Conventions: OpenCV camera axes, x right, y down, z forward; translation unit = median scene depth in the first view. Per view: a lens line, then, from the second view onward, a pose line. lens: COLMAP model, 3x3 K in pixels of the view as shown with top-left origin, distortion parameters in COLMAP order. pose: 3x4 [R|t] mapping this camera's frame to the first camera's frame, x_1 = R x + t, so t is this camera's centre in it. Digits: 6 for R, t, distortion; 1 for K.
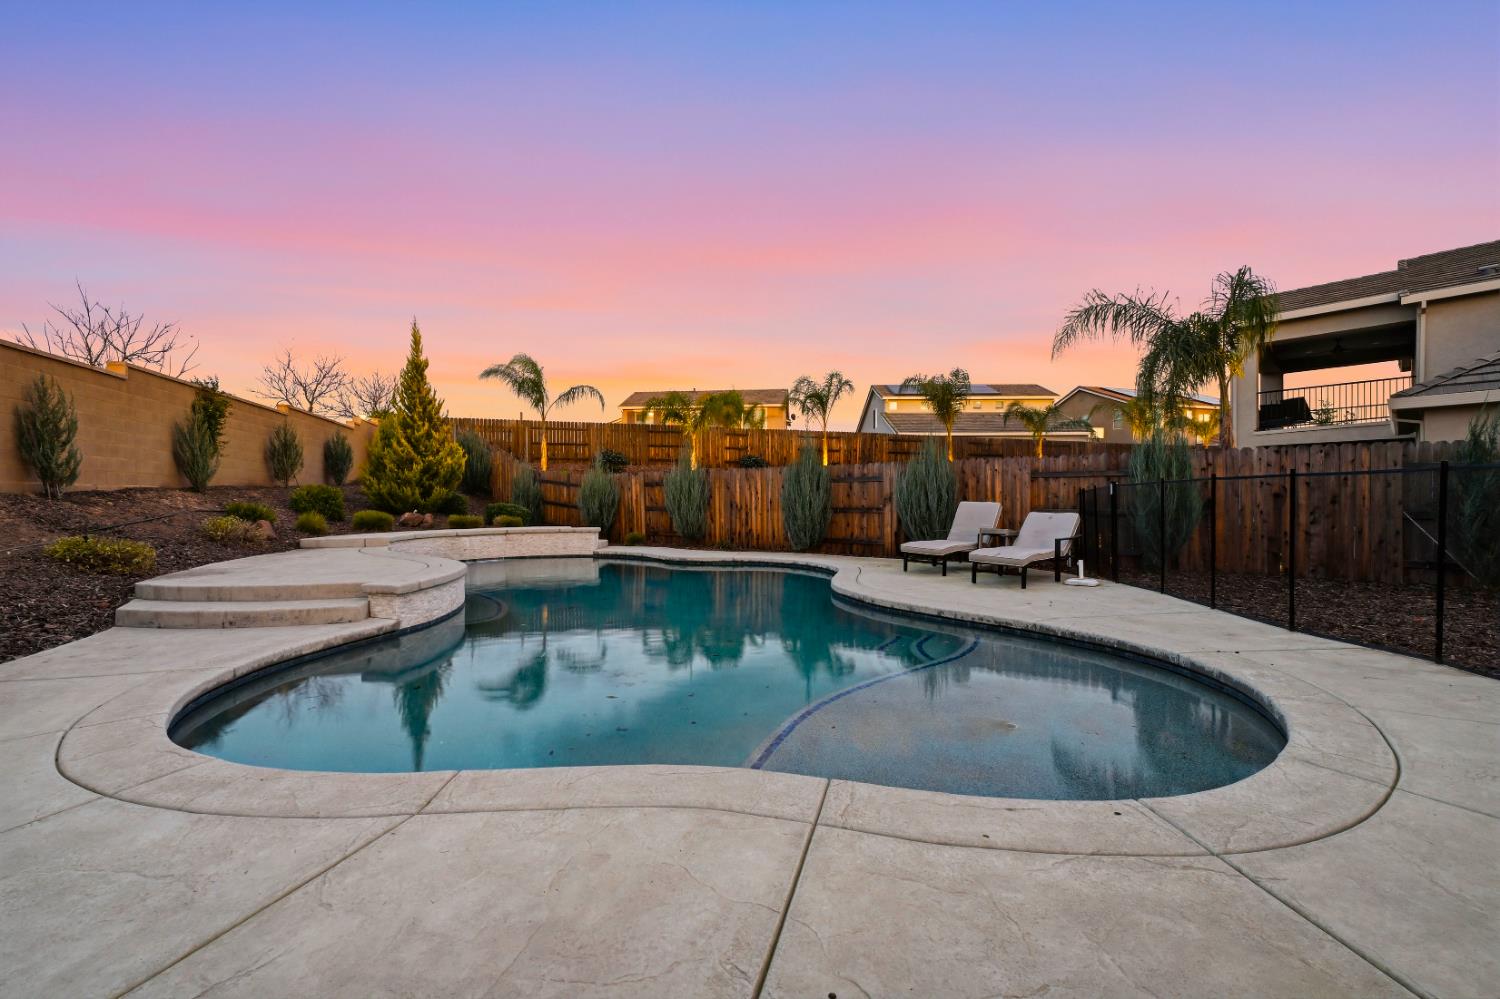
lens RADIAL K [[594.1, 0, 755.6], [0, 594.1, 498.1], [0, 0, 1]] dist [-0.002979, 0.000327]
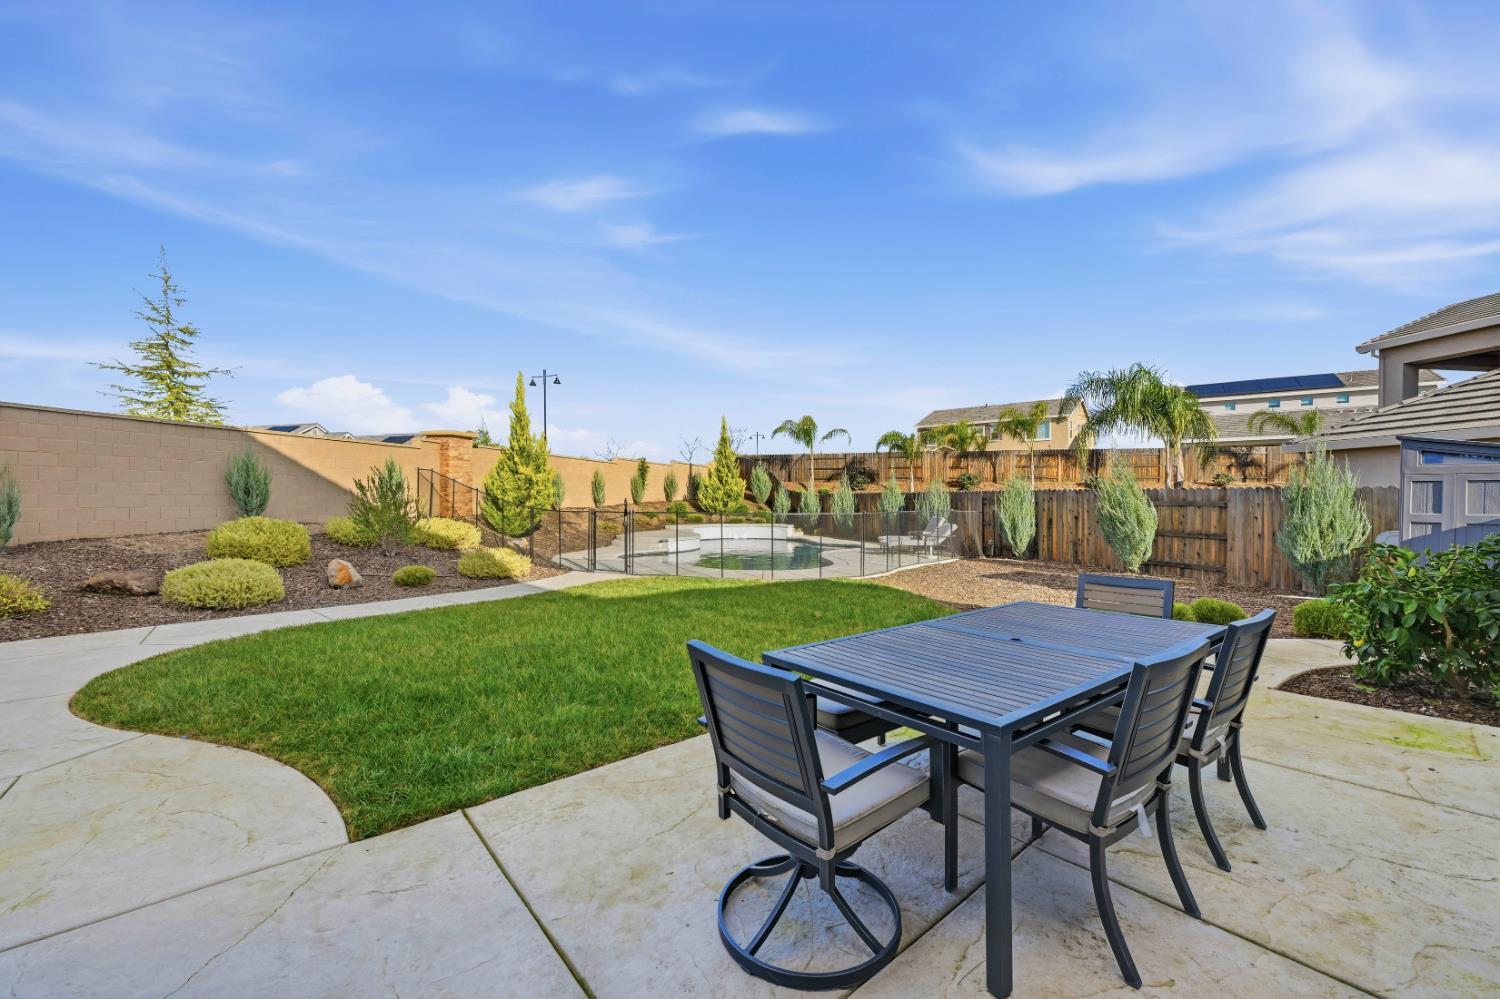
lens RADIAL K [[594.1, 0, 746.2], [0, 594.1, 496.2], [0, 0, 1]] dist [-0.002979, 0.000327]
pose [[0.814355, 0.003635, -0.580356, 0.736749], [-0.005497, 0.999984, -0.001451, -0.039378], [0.580341, 0.004372, 0.814362, -0.643833]]
